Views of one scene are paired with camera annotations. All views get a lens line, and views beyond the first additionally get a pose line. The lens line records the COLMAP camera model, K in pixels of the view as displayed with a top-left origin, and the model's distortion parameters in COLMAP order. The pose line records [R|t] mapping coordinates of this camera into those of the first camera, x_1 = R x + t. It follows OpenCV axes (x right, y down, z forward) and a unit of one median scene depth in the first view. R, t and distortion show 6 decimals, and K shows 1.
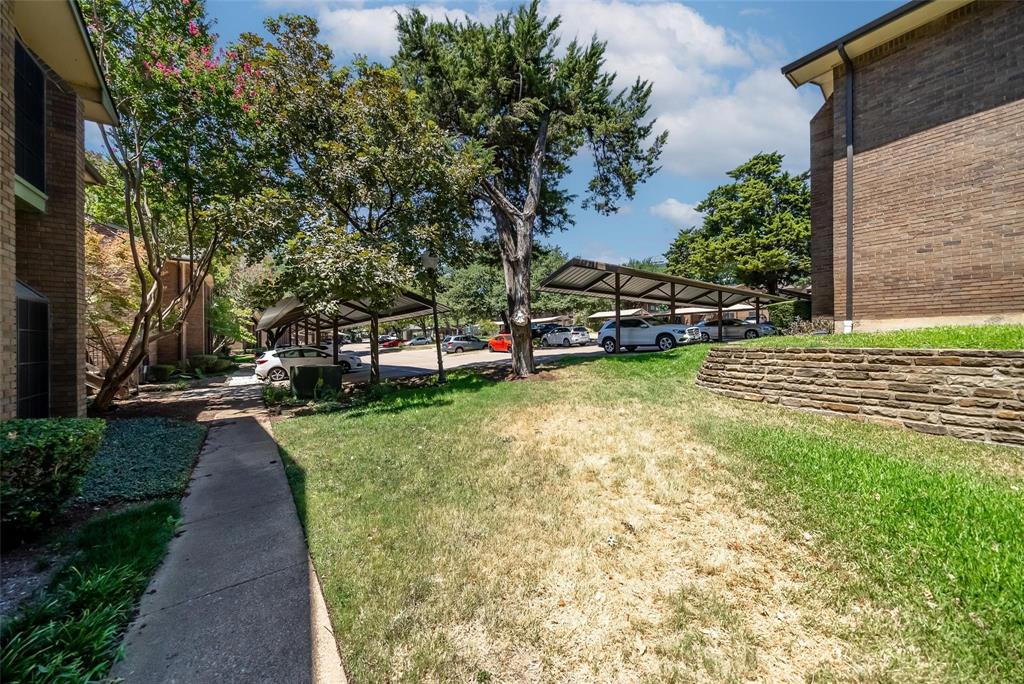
lens RADIAL K [[355.2, 0, 512.0], [0, 355.2, 342.0], [0, 0, 1]] dist [-0.008953, -0.000051]
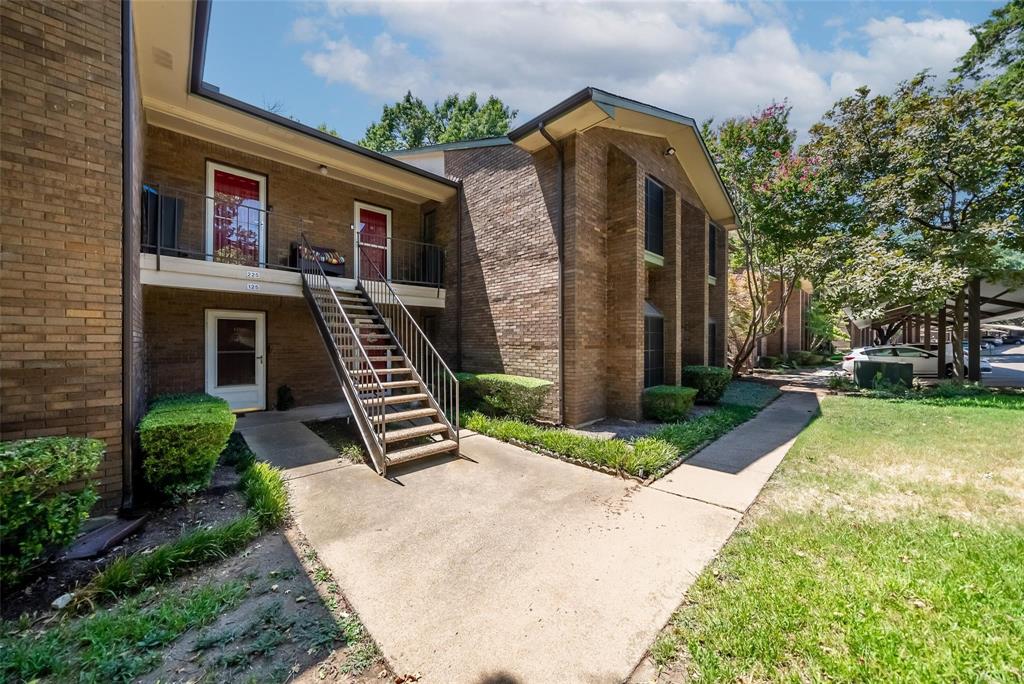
lens RADIAL K [[355.2, 0, 512.0], [0, 355.2, 342.0], [0, 0, 1]] dist [-0.008953, -0.000051]
pose [[0.138774, 0.012232, -0.990249, 0.370897], [-0.007061, 0.999911, 0.011362, -0.001012], [0.990299, 0.005416, 0.138848, -0.303506]]
